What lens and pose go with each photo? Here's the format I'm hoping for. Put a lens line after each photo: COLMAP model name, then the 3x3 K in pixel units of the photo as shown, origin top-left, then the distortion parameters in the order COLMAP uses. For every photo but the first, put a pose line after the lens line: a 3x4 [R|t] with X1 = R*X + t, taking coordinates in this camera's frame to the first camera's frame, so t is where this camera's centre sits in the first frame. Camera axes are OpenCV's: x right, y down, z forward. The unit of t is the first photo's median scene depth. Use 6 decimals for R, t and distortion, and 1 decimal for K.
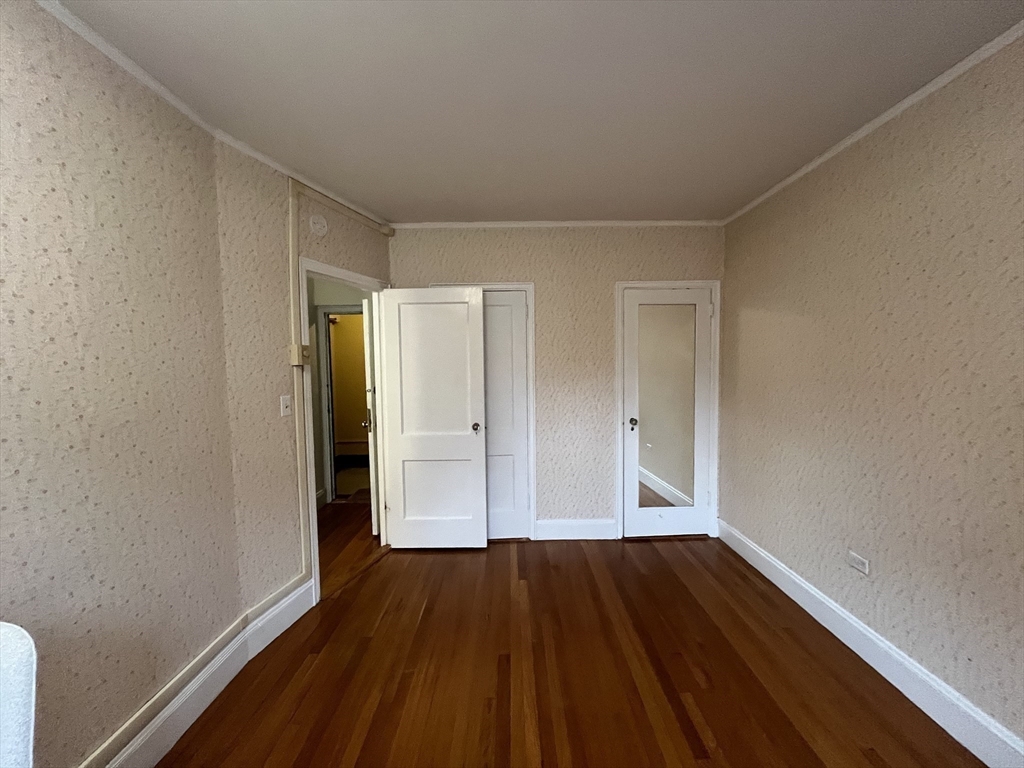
lens RADIAL K [[414.5, 0, 512.0], [0, 414.5, 384.0], [0, 0, 1]] dist [0.000156, 0.000513]
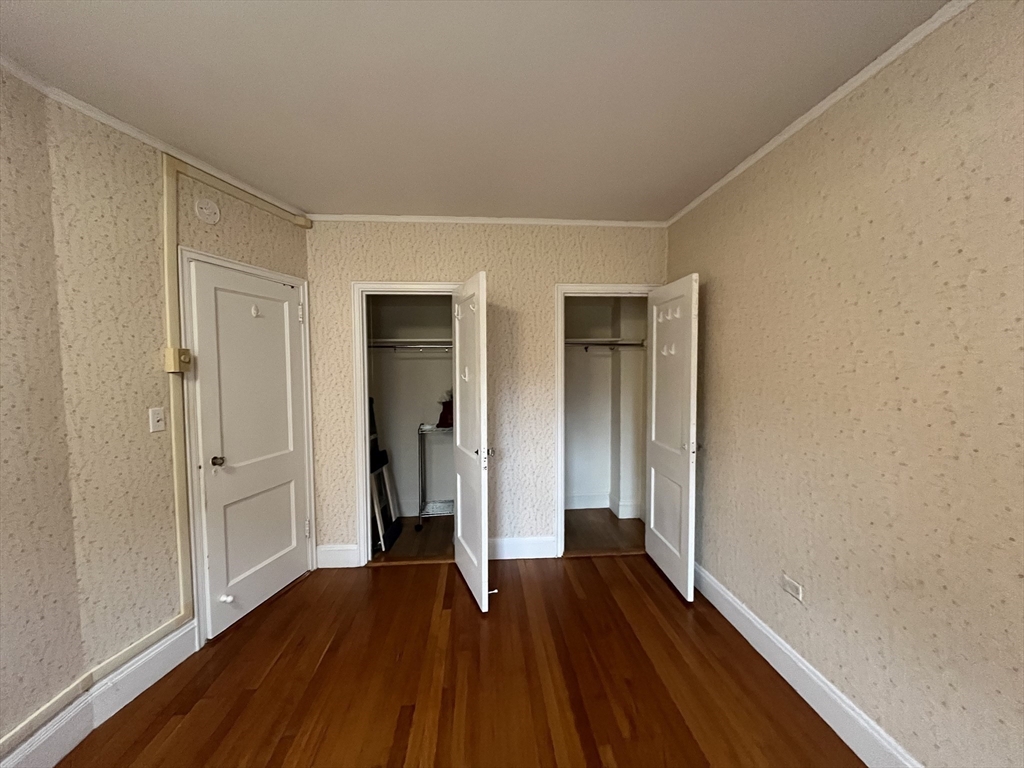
lens RADIAL K [[414.5, 0, 512.0], [0, 414.5, 384.0], [0, 0, 1]] dist [0.000156, 0.000513]
pose [[0.997563, 0.003114, 0.069699, 0.123420], [-0.002635, 0.999972, -0.006959, -0.016674], [-0.069719, 0.006758, 0.997544, 0.097899]]
